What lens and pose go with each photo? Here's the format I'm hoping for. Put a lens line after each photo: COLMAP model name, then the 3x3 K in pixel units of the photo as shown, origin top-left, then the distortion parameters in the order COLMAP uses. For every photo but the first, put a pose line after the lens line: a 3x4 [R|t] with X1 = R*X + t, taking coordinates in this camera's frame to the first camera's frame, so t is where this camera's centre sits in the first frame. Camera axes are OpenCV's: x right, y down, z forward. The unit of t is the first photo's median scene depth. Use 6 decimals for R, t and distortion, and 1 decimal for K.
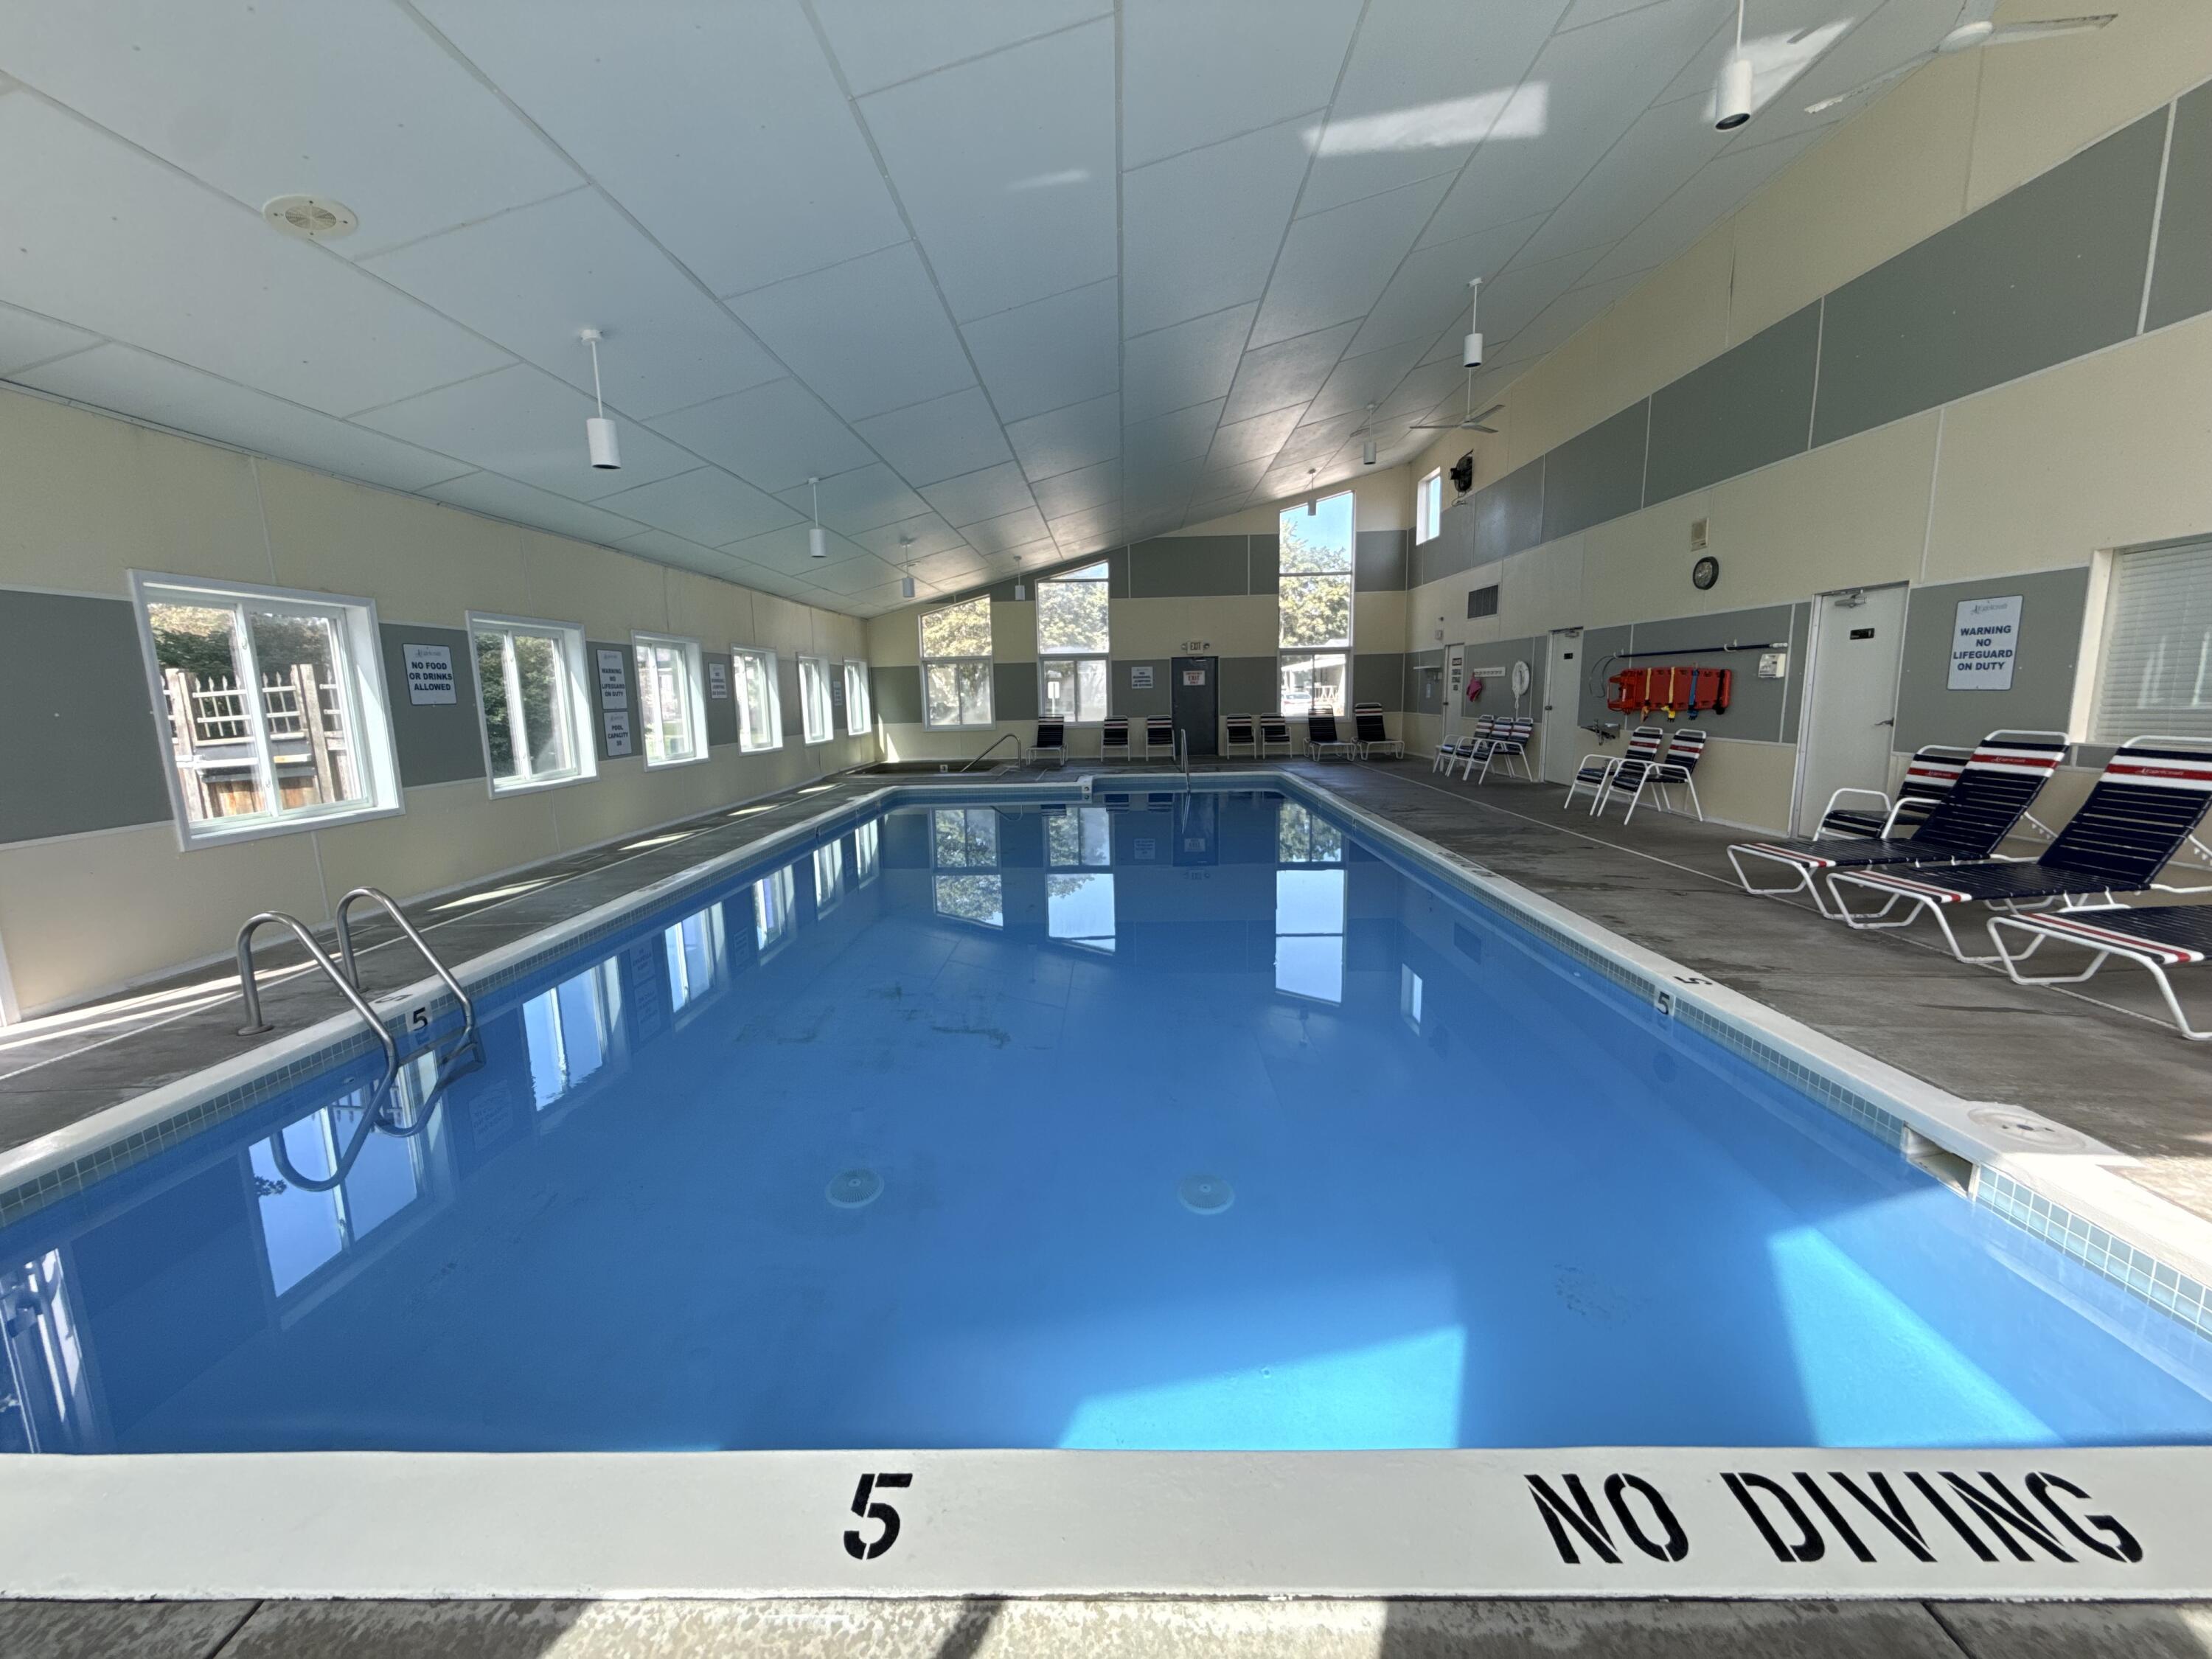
lens RADIAL K [[888.3, 0, 1102.1], [0, 888.3, 828.1], [0, 0, 1]] dist [-0.000685, 0.000418]
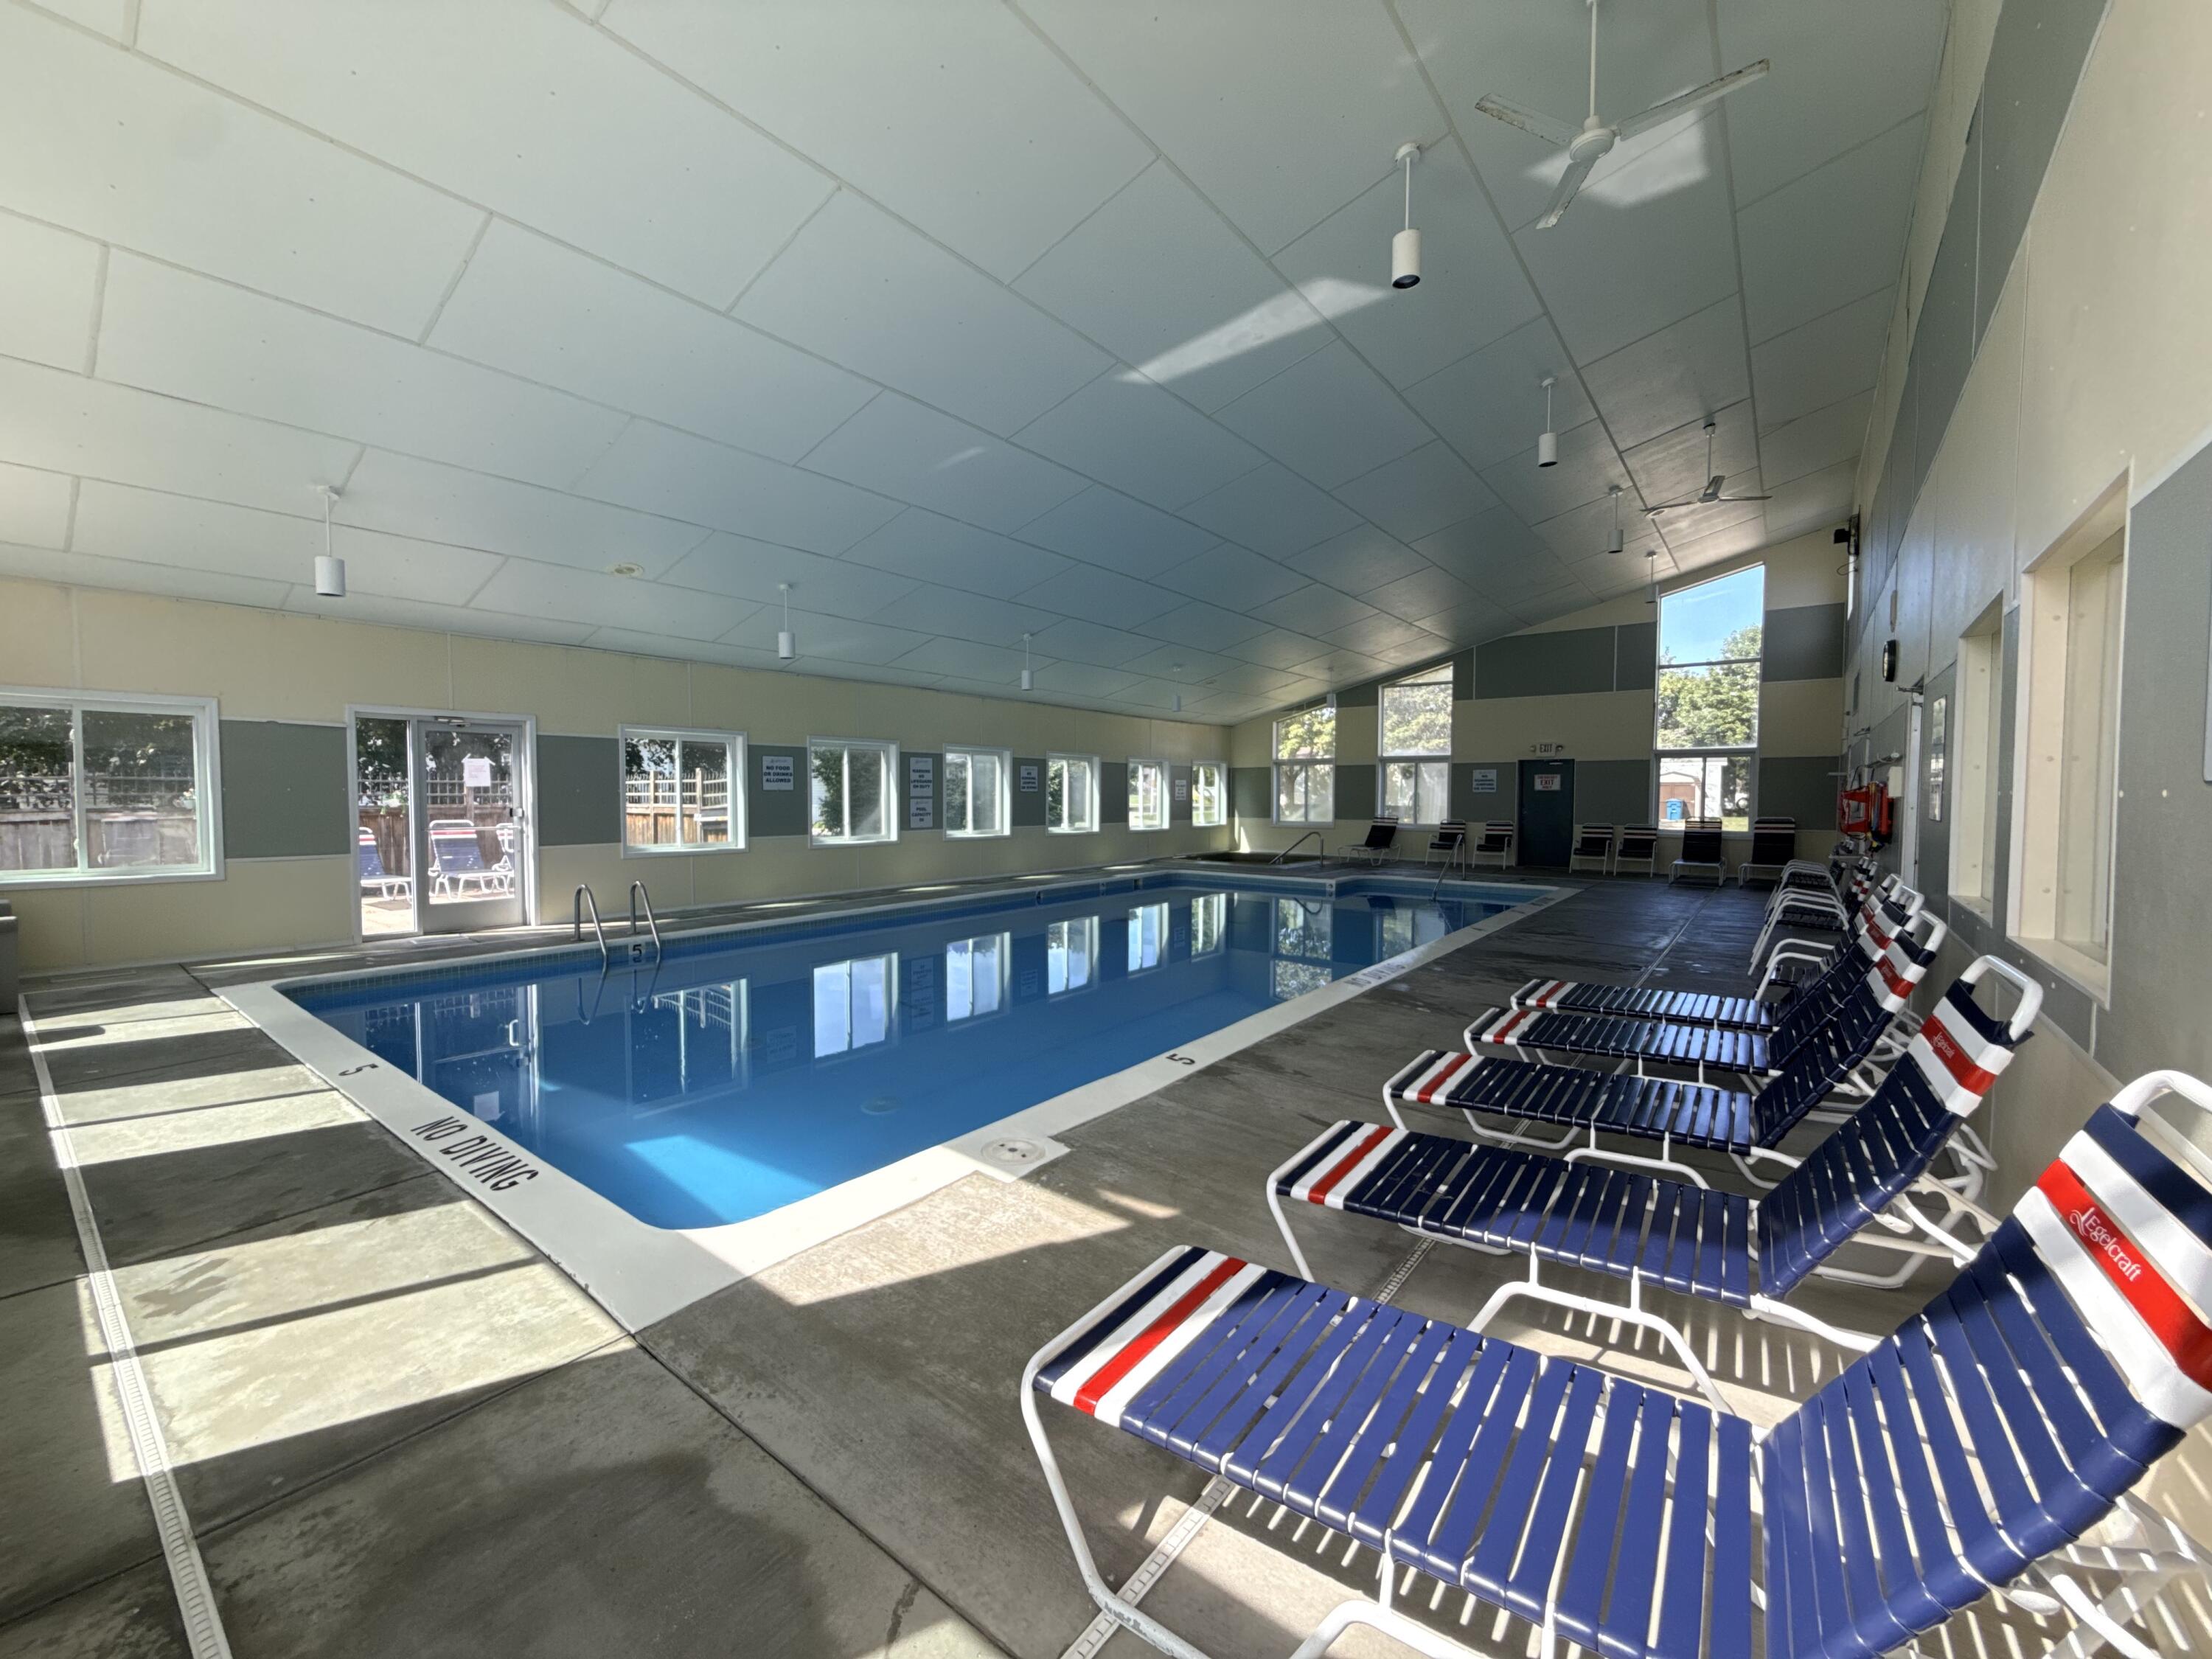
lens RADIAL K [[888.3, 0, 1098.0], [0, 888.3, 828.7], [0, 0, 1]] dist [-0.000685, 0.000418]
pose [[0.802733, 0.049908, -0.594247, 0.288423], [-0.112577, 0.991257, -0.068823, -0.006707], [0.585616, 0.122145, 0.801333, -0.000018]]
